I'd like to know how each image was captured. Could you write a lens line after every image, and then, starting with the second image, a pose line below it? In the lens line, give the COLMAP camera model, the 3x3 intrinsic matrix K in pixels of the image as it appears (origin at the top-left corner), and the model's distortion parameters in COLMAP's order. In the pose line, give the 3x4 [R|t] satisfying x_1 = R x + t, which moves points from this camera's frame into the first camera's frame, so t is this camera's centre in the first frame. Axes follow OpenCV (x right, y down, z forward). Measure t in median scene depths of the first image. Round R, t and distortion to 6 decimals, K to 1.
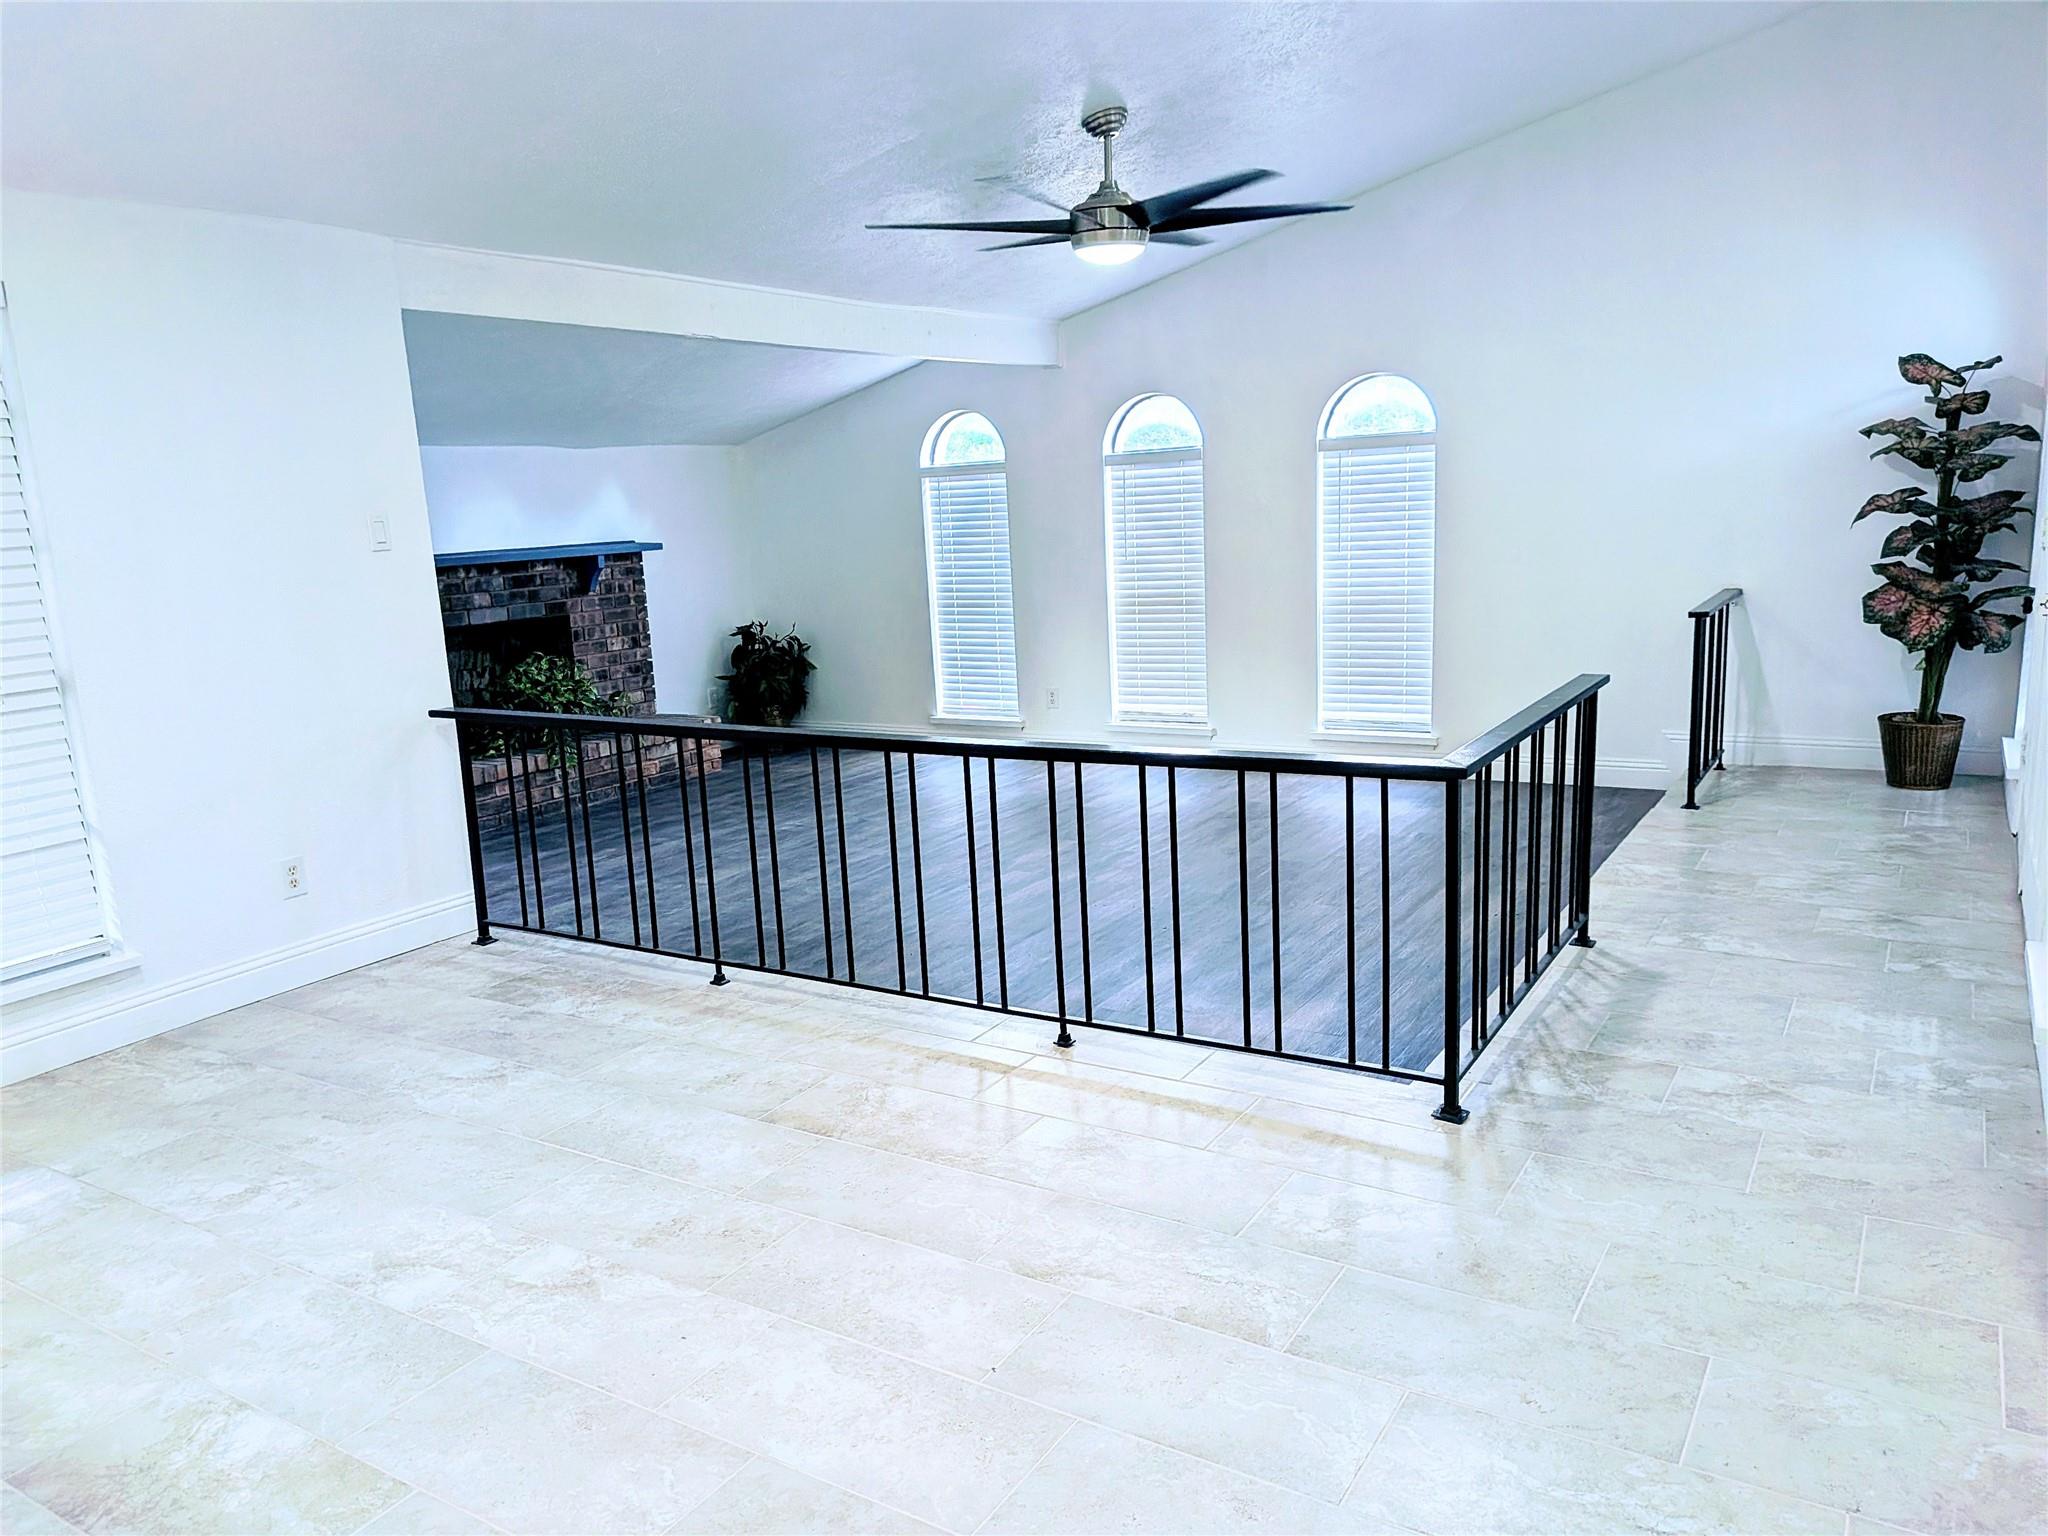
lens RADIAL K [[1473.6, 0, 996.9], [0, 1473.6, 813.3], [0, 0, 1]] dist [0.029693, -0.058601]
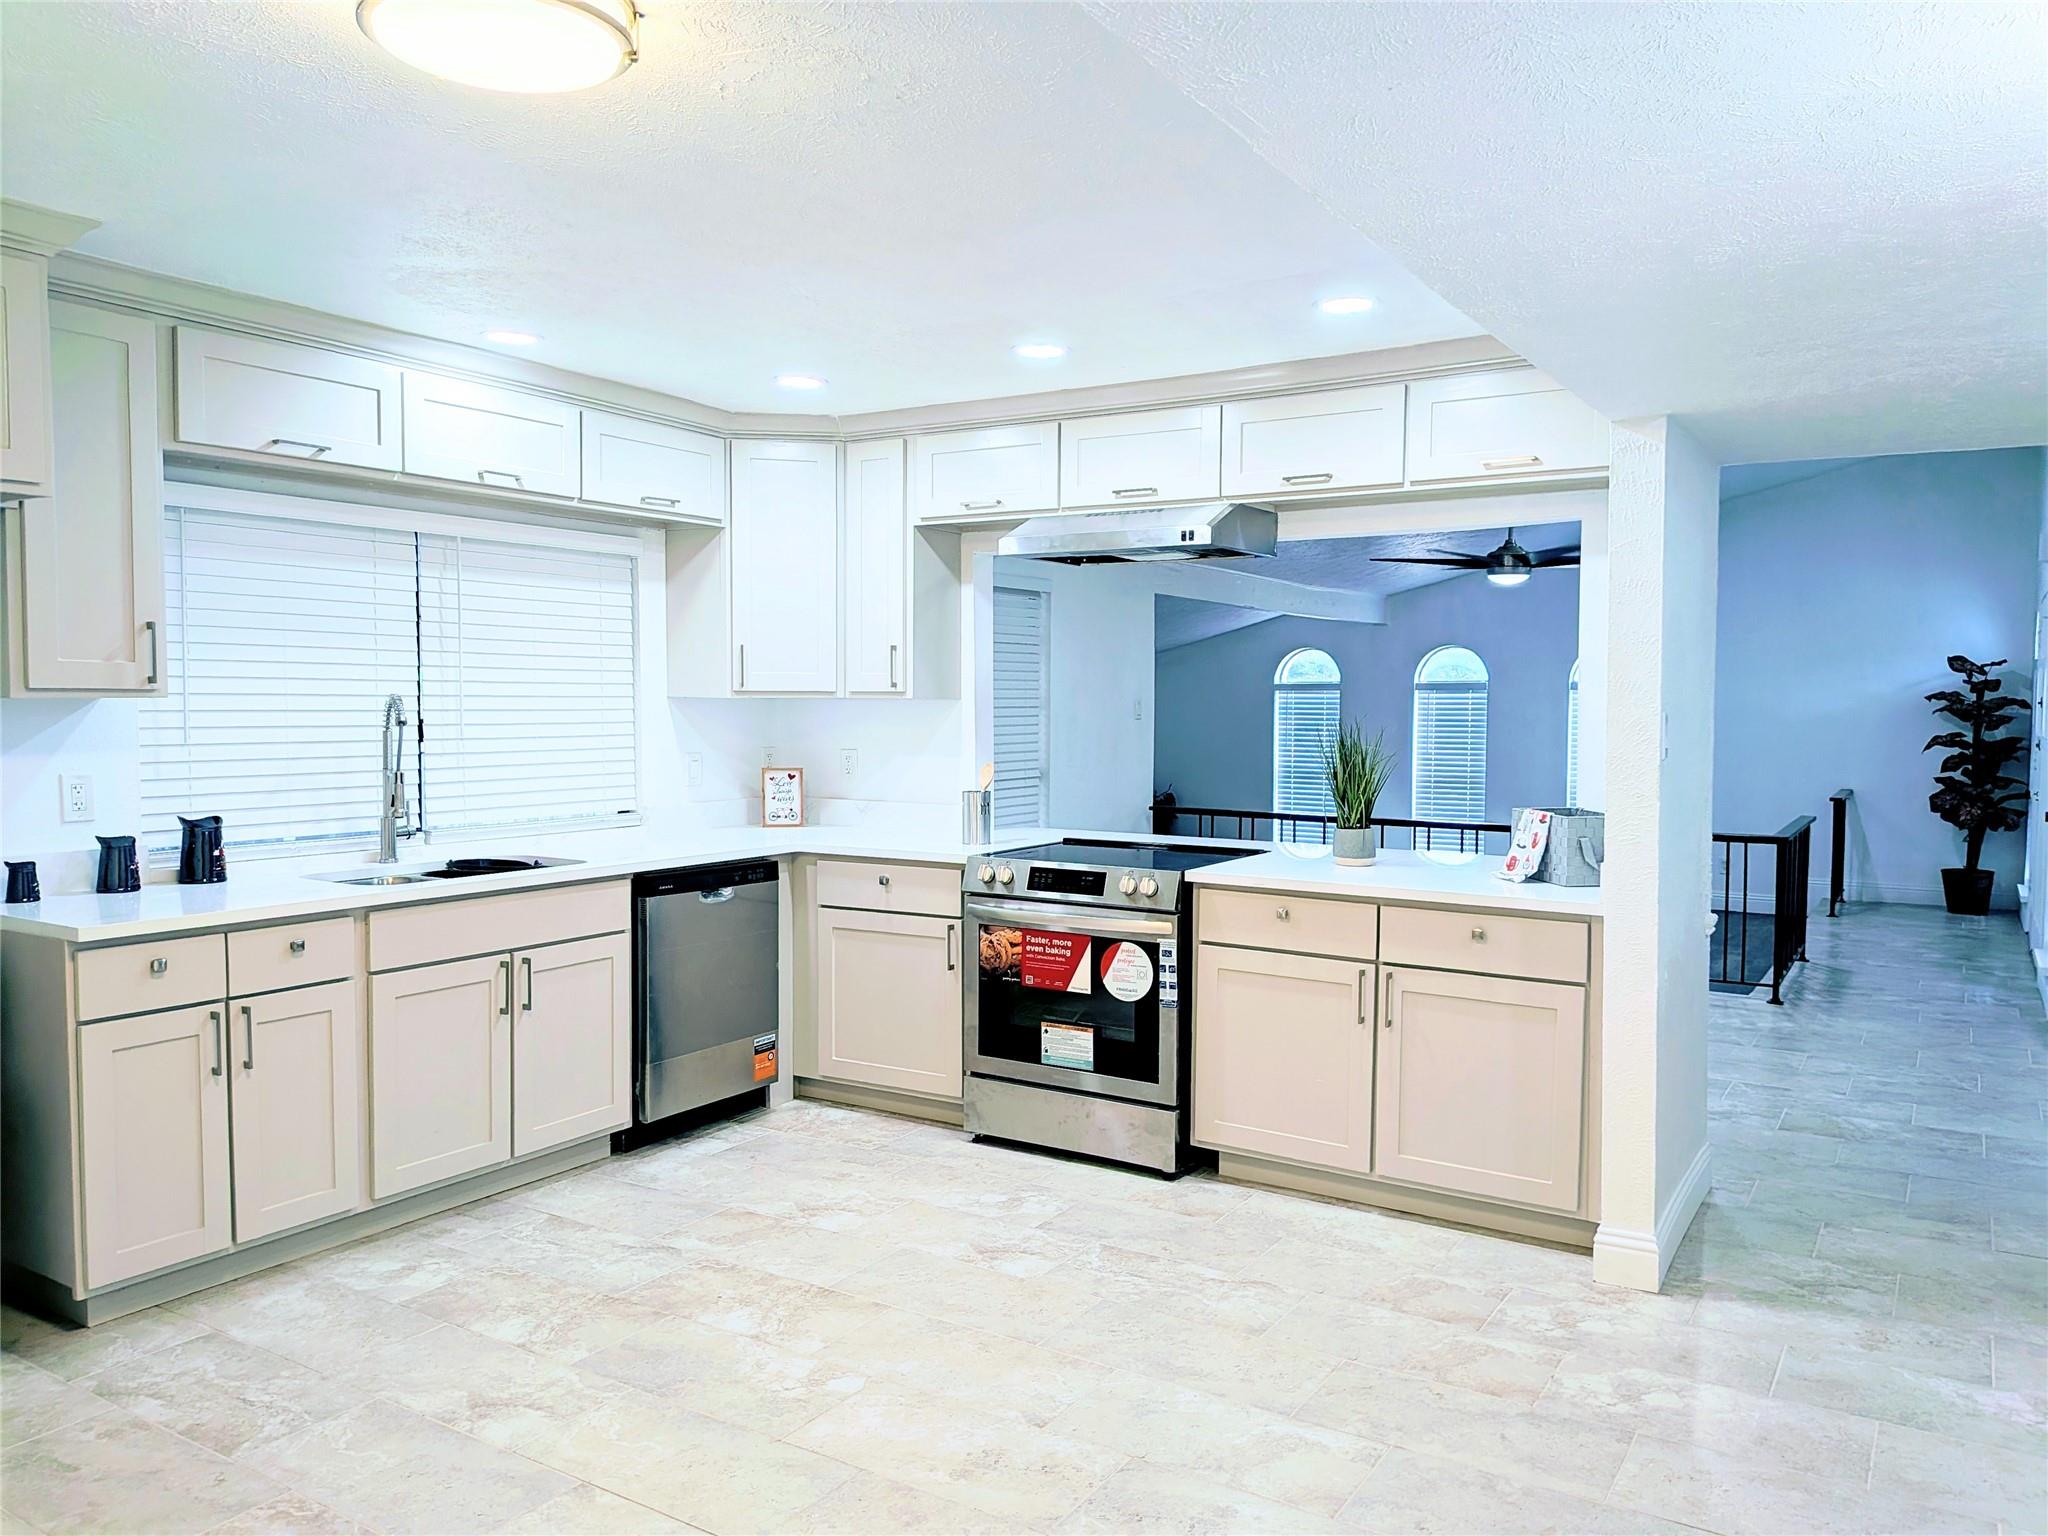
lens RADIAL K [[1473.6, 0, 1042.8], [0, 1473.6, 778.4], [0, 0, 1]] dist [0.029693, -0.058601]
pose [[0.998400, 0.054991, 0.013181, -0.407635], [-0.052186, 0.985771, -0.159790, 0.143208], [-0.021781, 0.158846, 0.987063, -0.585196]]
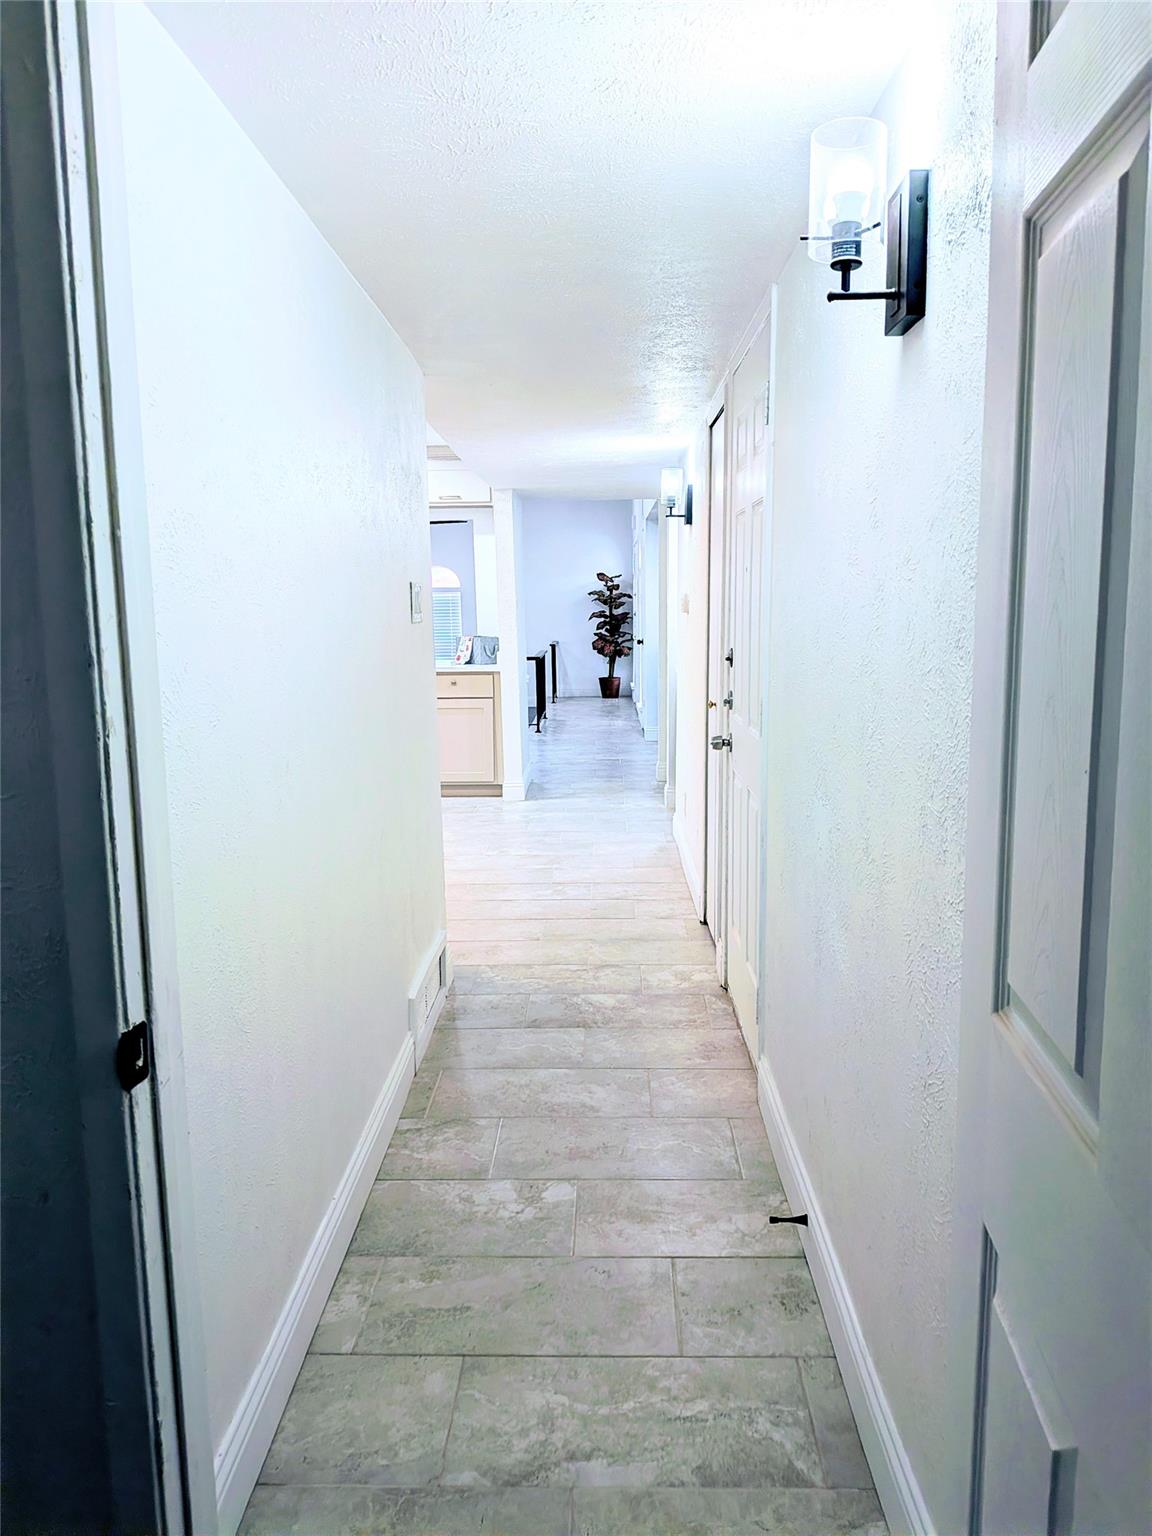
lens RADIAL K [[1105.2, 0, 581.9], [0, 1105.2, 755.2], [0, 0, 1]] dist [0.029693, -0.058601]
pose [[0.852396, -0.031657, 0.521938, -0.727039], [0.079969, 0.994316, -0.070292, 0.273467], [-0.516746, 0.101655, 0.850082, -1.060900]]
